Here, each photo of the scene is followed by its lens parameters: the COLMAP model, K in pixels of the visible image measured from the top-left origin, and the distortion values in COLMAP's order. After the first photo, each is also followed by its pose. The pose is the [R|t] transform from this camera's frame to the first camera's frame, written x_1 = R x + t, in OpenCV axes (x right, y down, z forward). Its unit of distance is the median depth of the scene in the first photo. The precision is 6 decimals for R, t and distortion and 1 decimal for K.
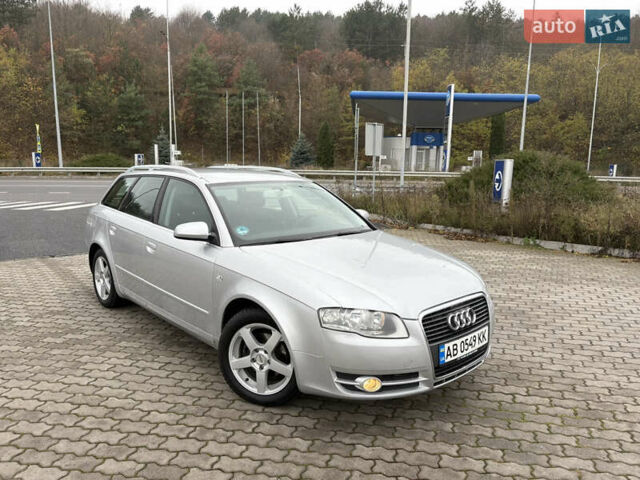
lens RADIAL K [[478.1, 0, 316.5], [0, 478.1, 240.7], [0, 0, 1]] dist [0.047456, -0.052605]
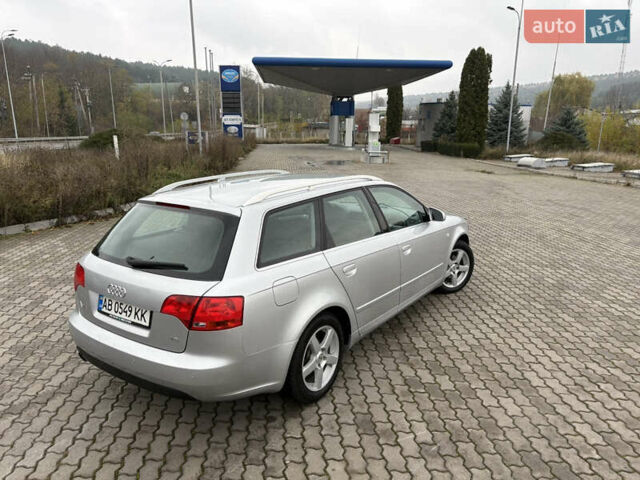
lens RADIAL K [[478.6, 0, 319.2], [0, 478.6, 240.6], [0, 0, 1]] dist [0.048003, -0.053456]
pose [[-0.217485, -0.243002, 0.945331, -1.227561], [0.156400, 0.947323, 0.279496, -0.316363], [-0.963452, 0.208636, -0.168023, 1.274044]]
